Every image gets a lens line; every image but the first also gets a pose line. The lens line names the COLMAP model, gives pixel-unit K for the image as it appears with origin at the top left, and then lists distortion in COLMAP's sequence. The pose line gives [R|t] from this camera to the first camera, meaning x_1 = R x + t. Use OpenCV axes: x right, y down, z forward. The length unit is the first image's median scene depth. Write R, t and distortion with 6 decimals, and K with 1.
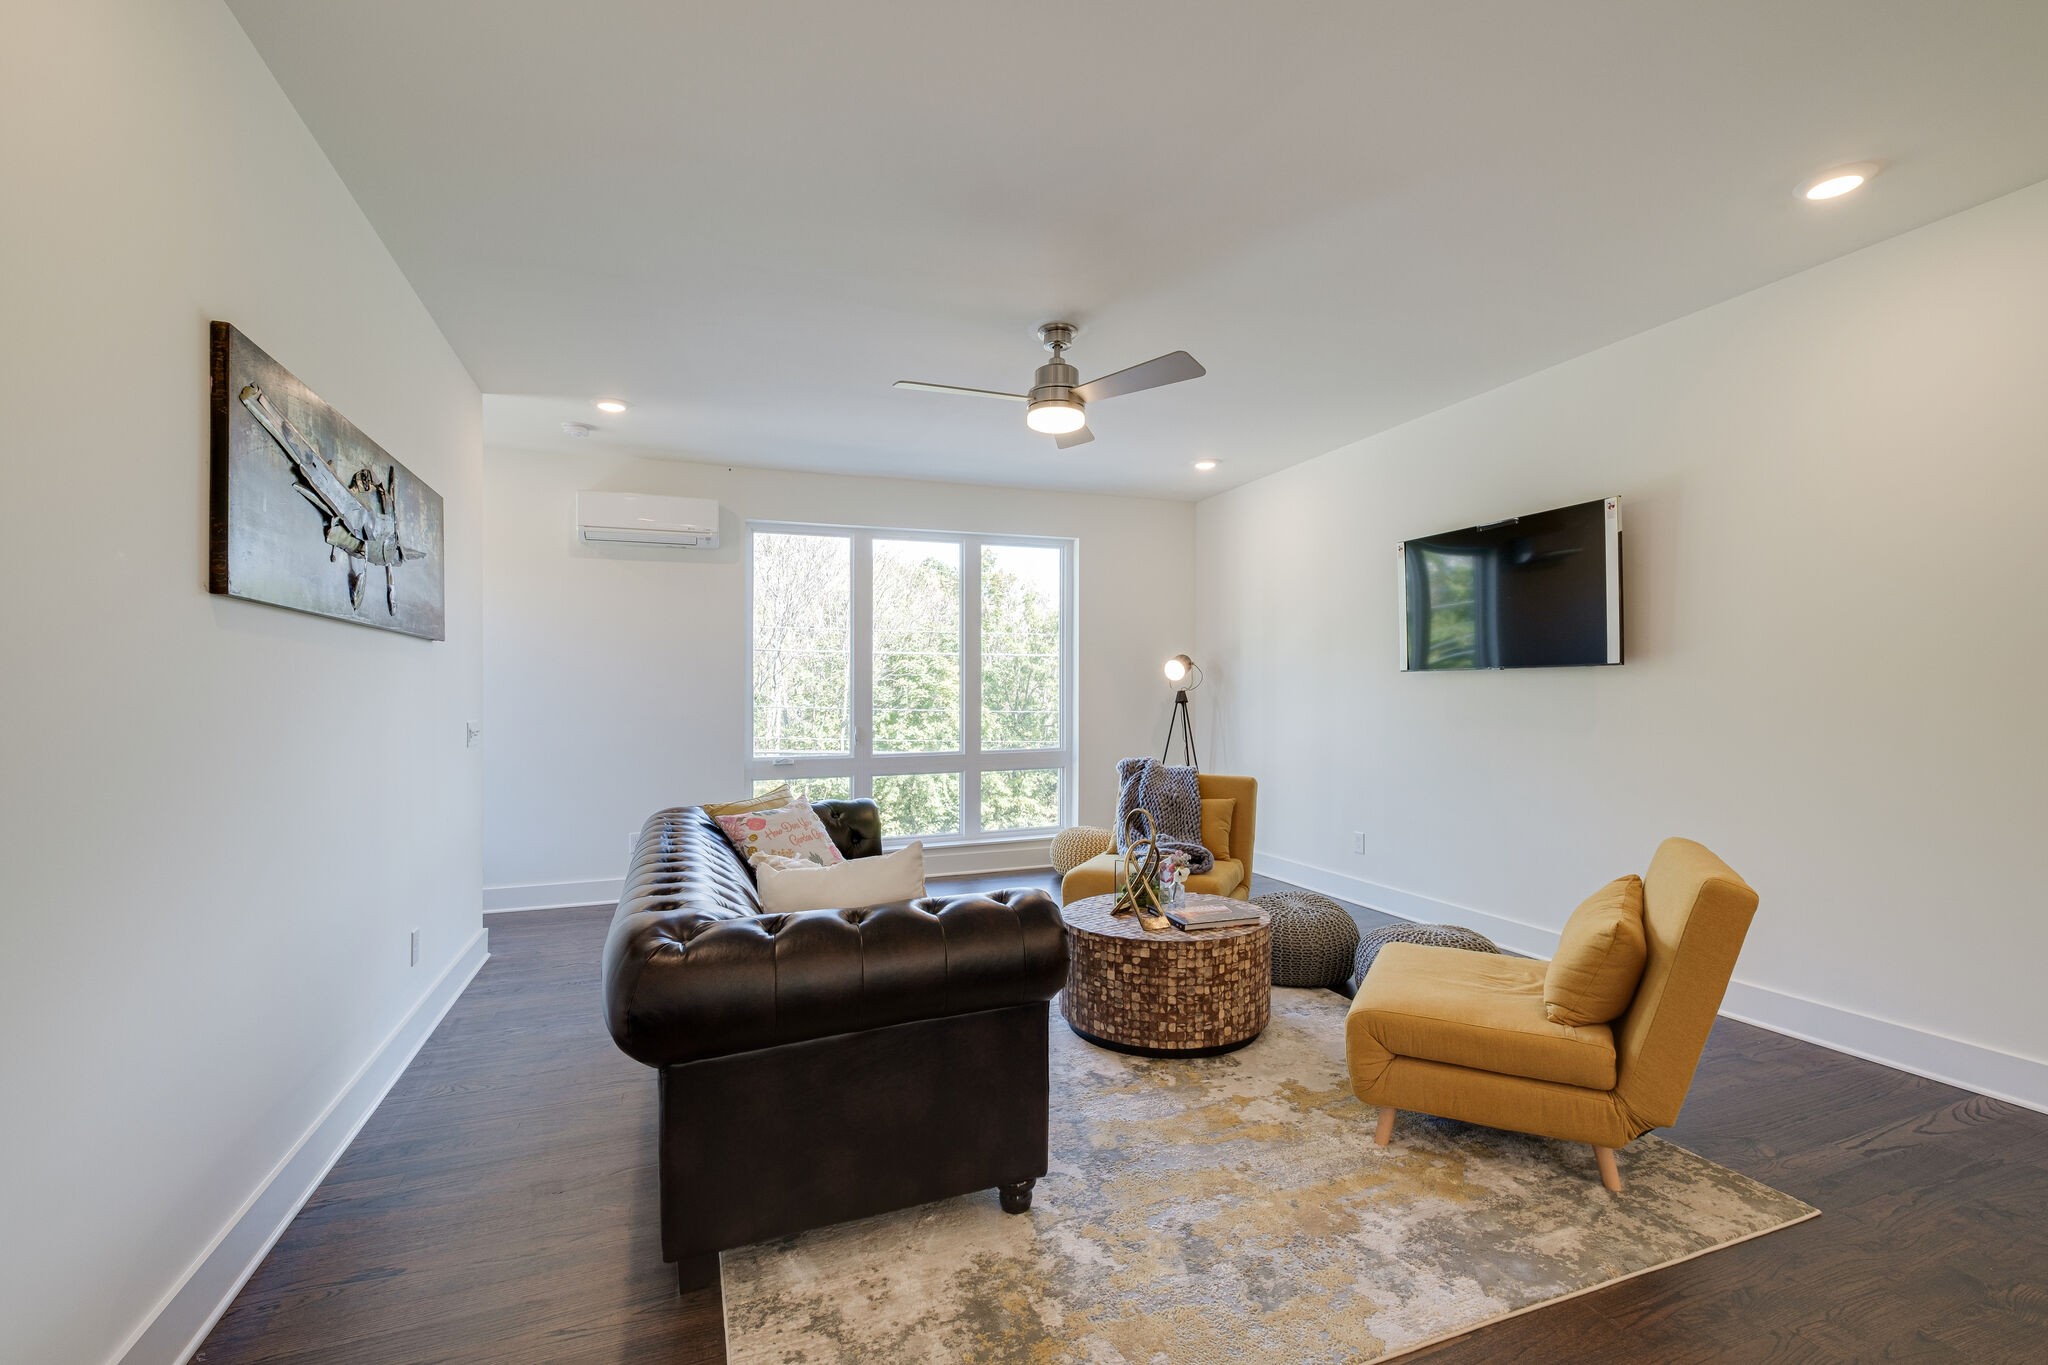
lens RADIAL K [[910.9, 0, 1024.0], [0, 910.9, 686.8], [0, 0, 1]] dist [0.014691, -0.012832]
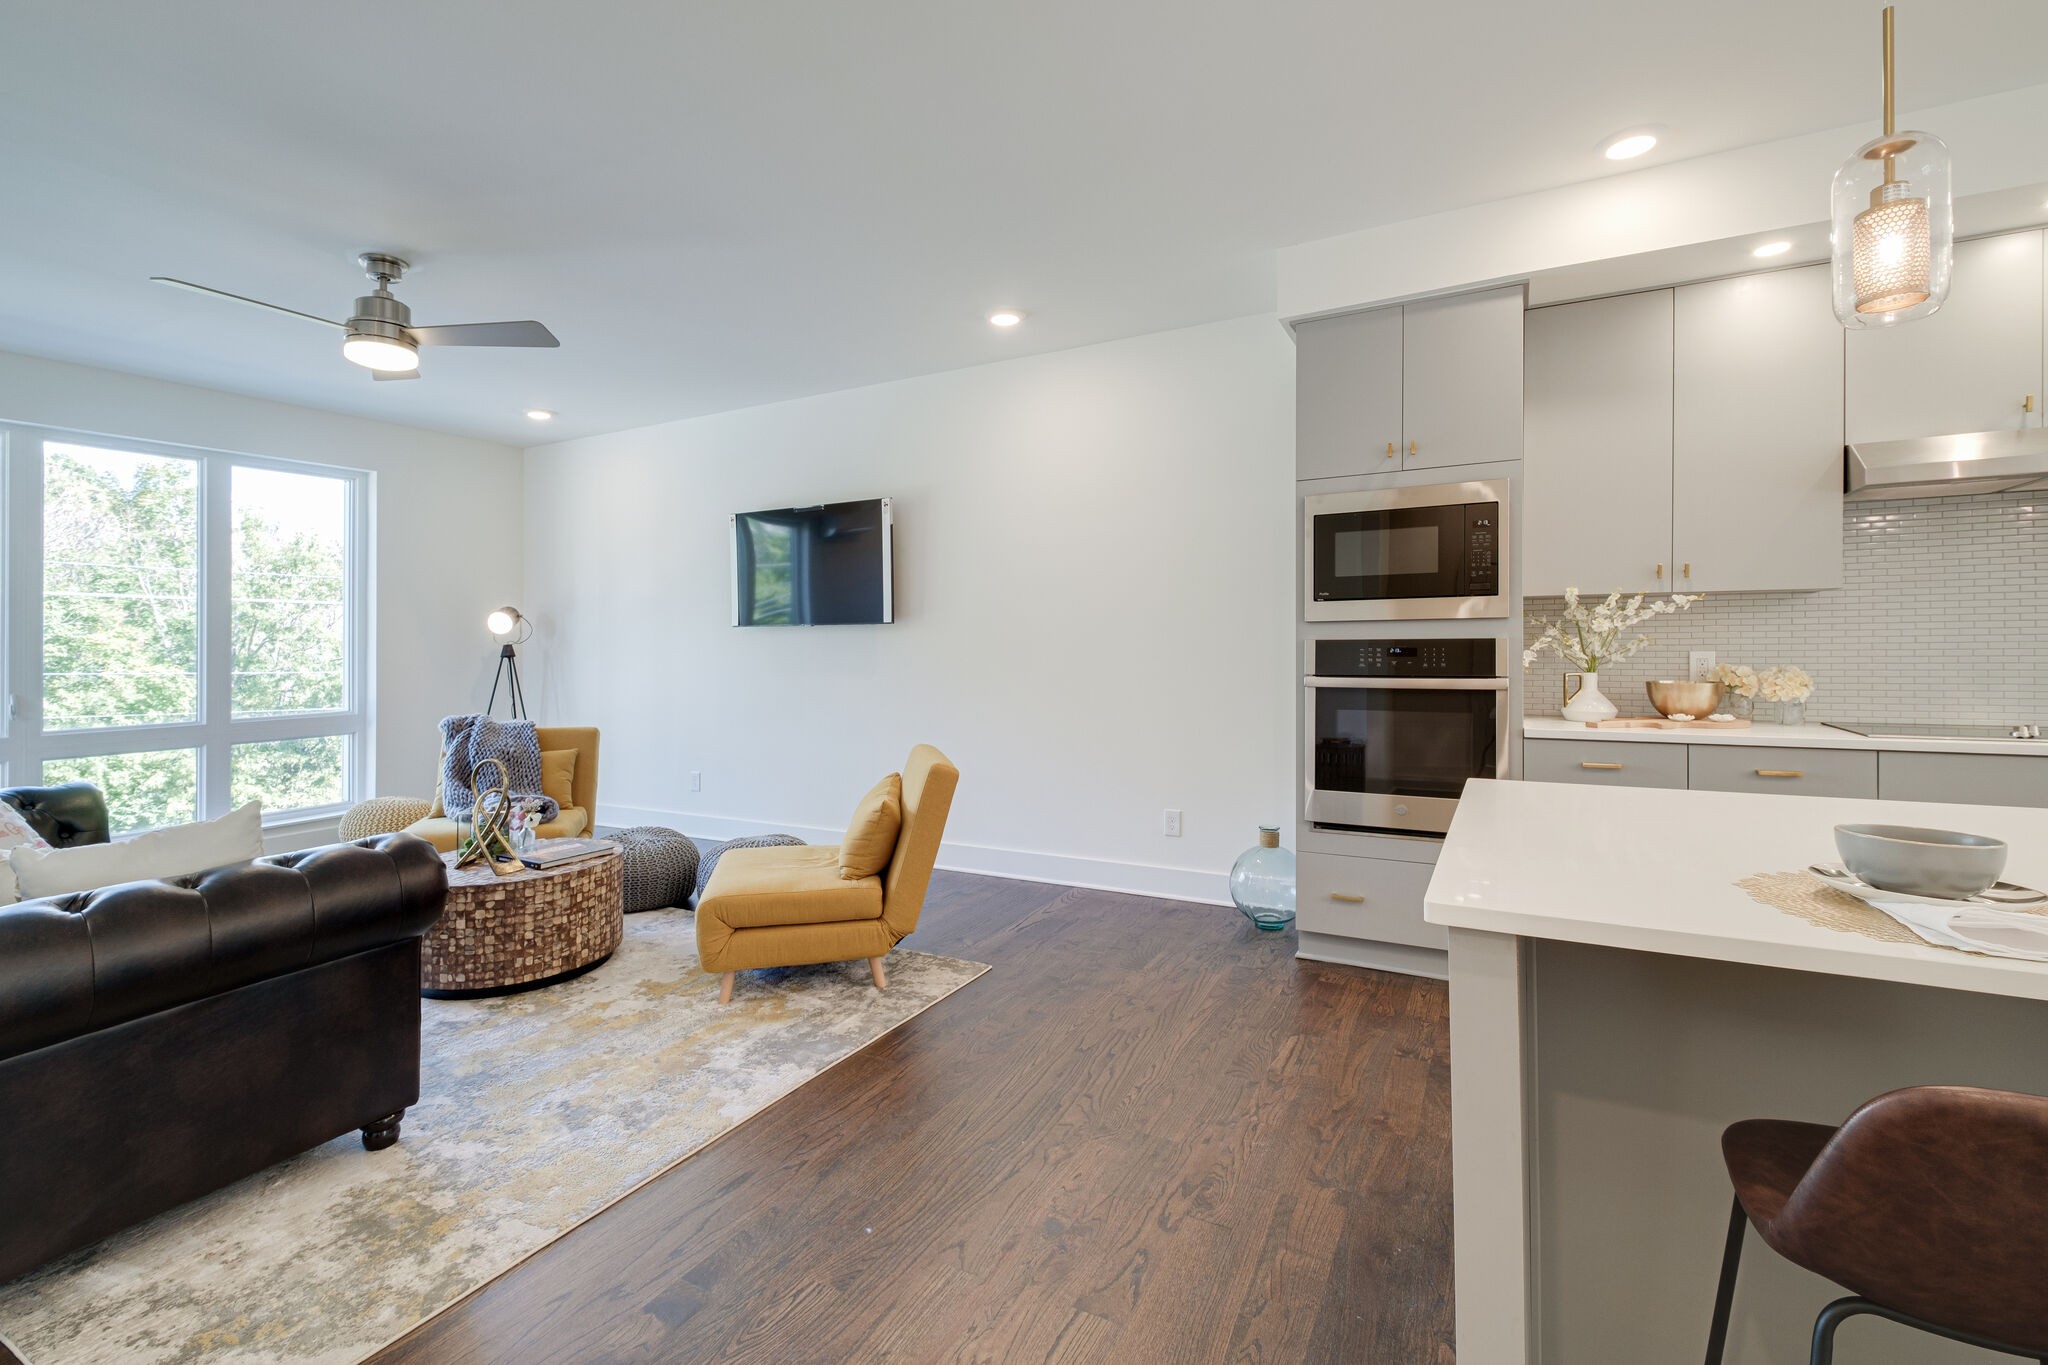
lens RADIAL K [[926.0, 0, 1026.4], [0, 926.0, 641.3], [0, 0, 1]] dist [-0.000454, -0.001352]
pose [[0.759709, -0.000458, 0.650263, -0.112681], [0.000186, 1.000000, 0.000487, 0.001834], [-0.650263, -0.000249, 0.759709, -0.221655]]
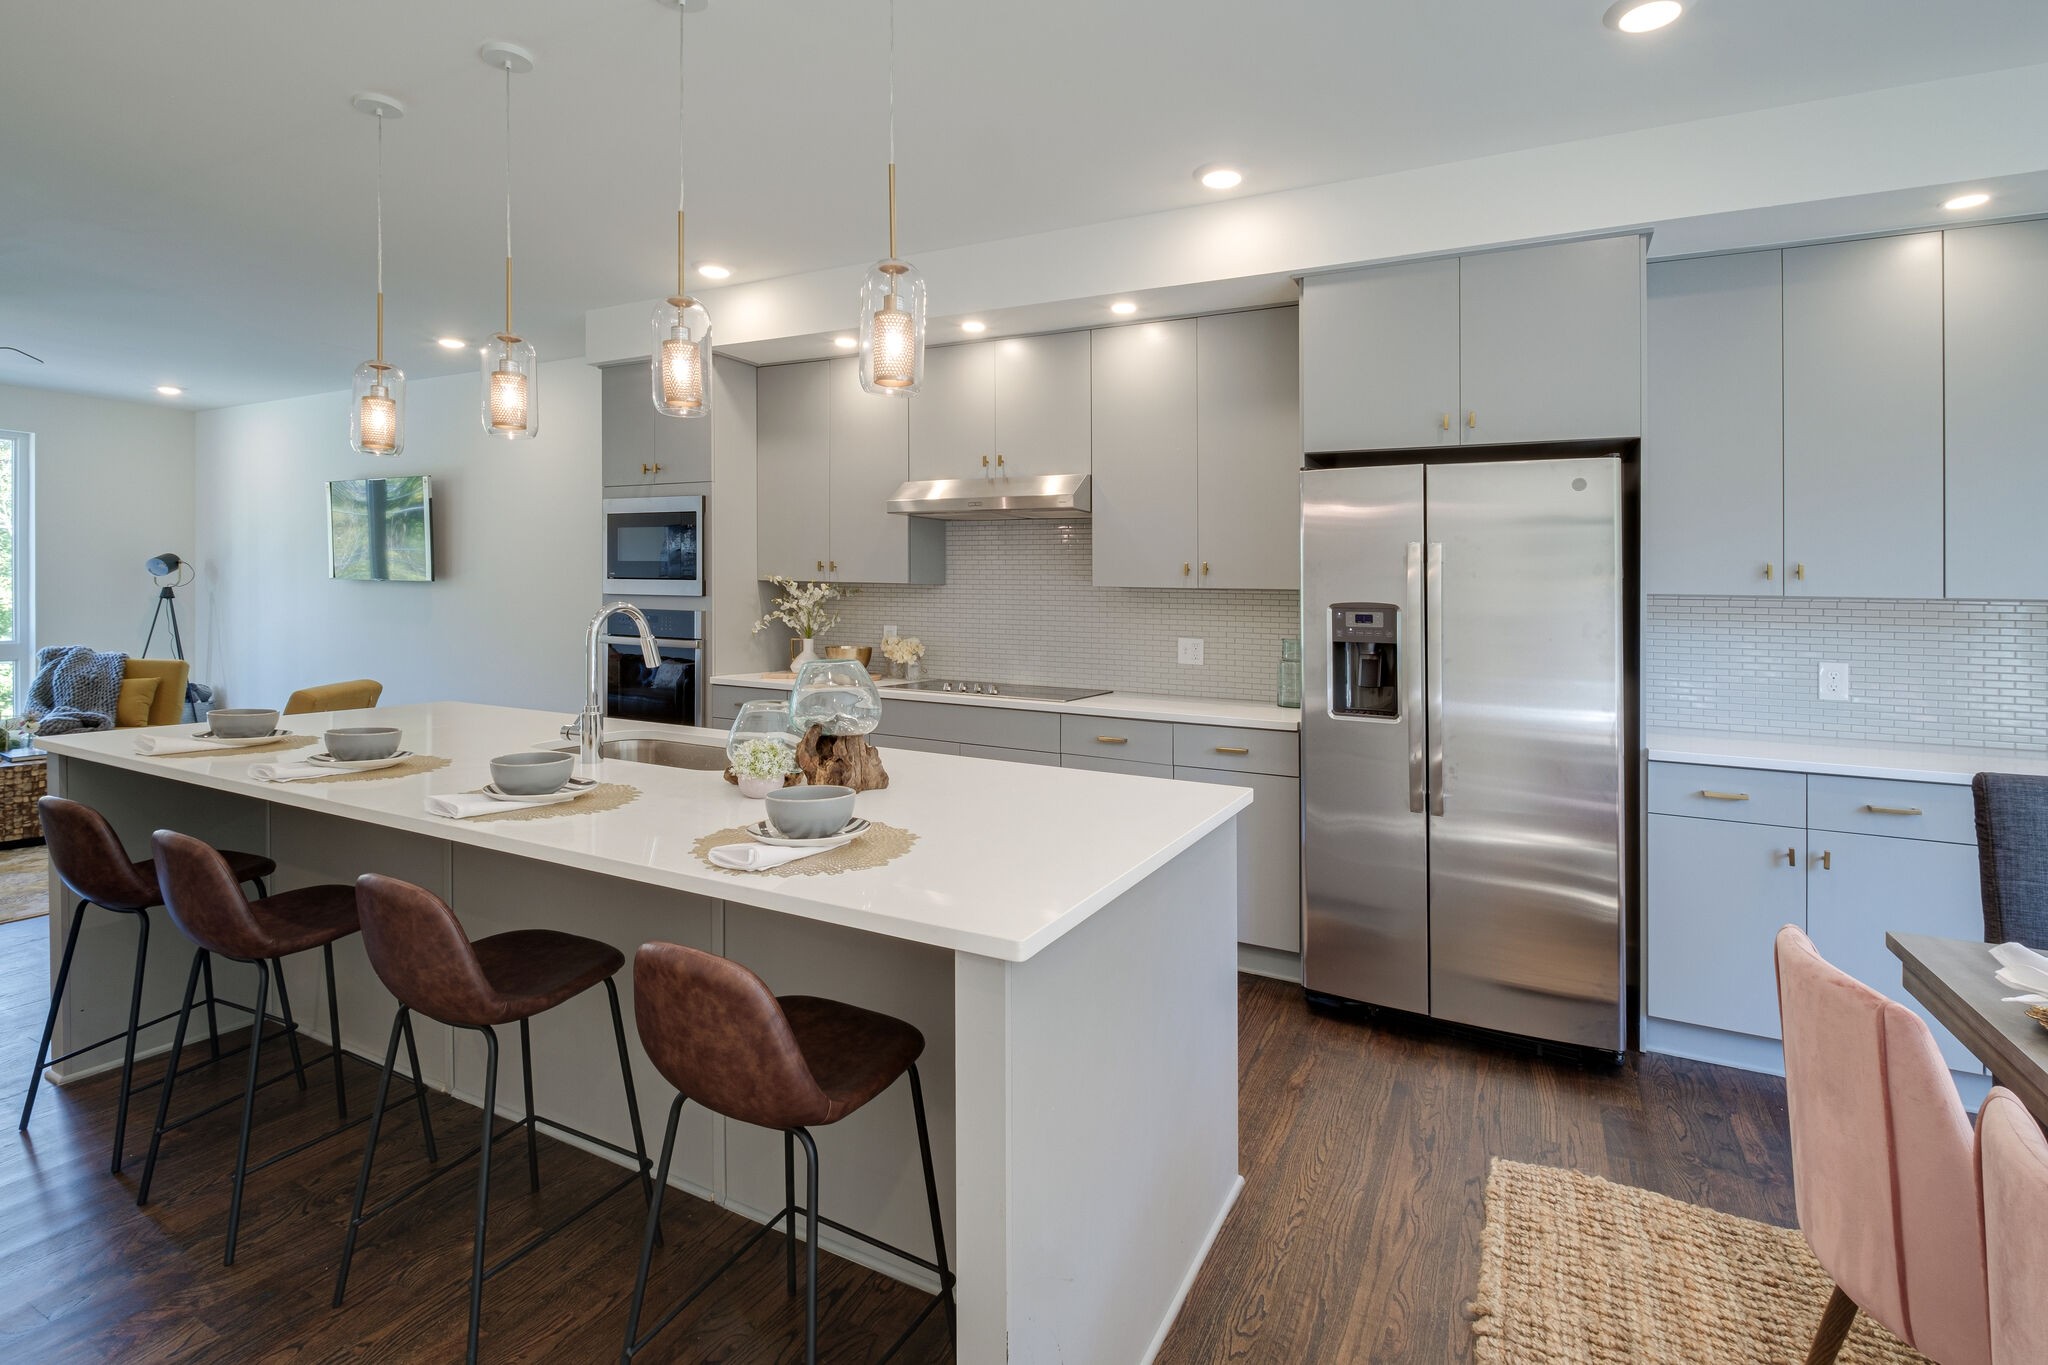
lens RADIAL K [[963.6, 0, 1024.2], [0, 963.6, 638.9], [0, 0, 1]] dist [-0.002216, -0.001061]
pose [[0.741987, -0.001184, 0.670413, 0.406214], [-0.034070, 0.998640, 0.039472, -0.038370], [-0.669548, -0.052129, 0.740938, -1.334339]]
